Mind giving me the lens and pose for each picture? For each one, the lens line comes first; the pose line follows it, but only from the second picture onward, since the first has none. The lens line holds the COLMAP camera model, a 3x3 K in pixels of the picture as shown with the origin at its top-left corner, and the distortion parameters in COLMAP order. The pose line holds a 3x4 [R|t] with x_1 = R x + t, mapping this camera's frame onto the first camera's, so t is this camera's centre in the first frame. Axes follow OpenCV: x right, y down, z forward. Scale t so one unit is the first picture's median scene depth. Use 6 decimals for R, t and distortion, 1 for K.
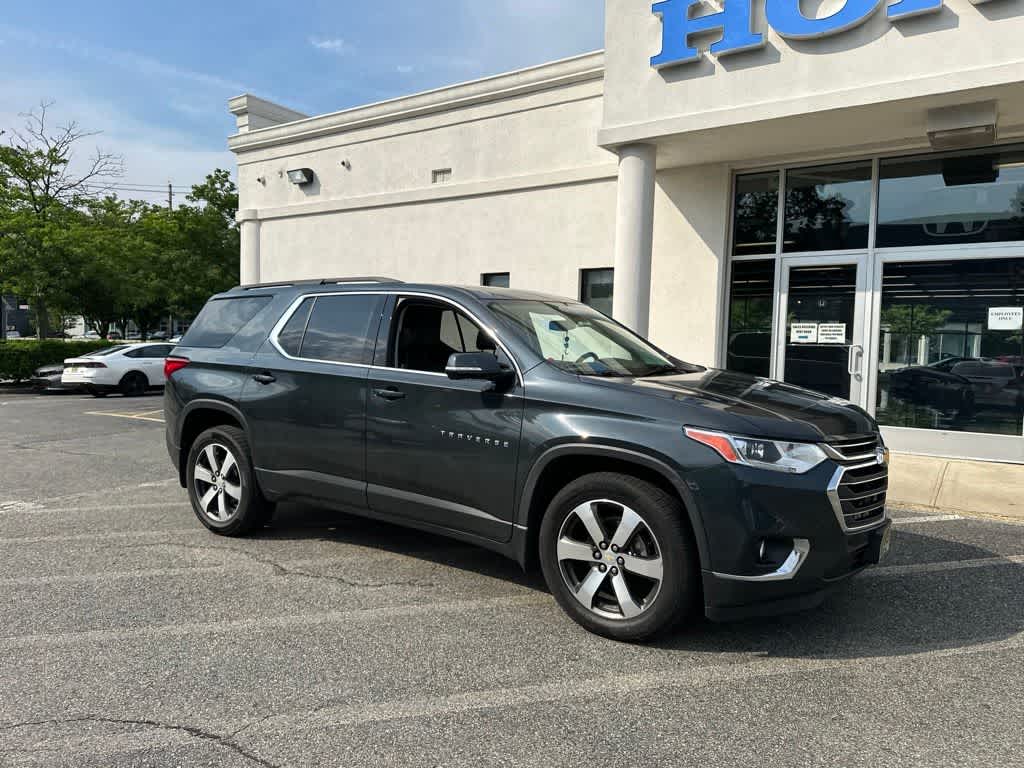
lens RADIAL K [[721.2, 0, 513.3], [0, 721.2, 391.2], [0, 0, 1]] dist [0.048632, -0.064861]
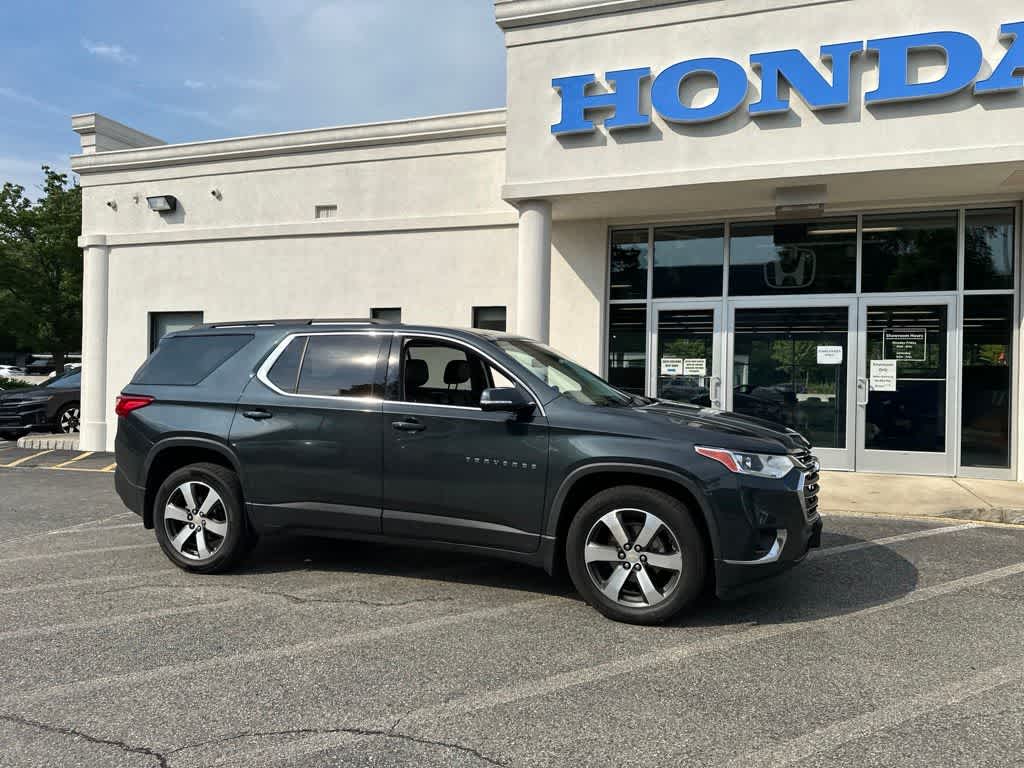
lens RADIAL K [[721.2, 0, 513.3], [0, 721.2, 391.2], [0, 0, 1]] dist [0.048632, -0.064861]
pose [[0.964659, -0.012288, 0.263214, -0.264836], [0.023220, 0.998990, -0.038463, -0.003137], [-0.262476, 0.043216, 0.963970, -0.088765]]
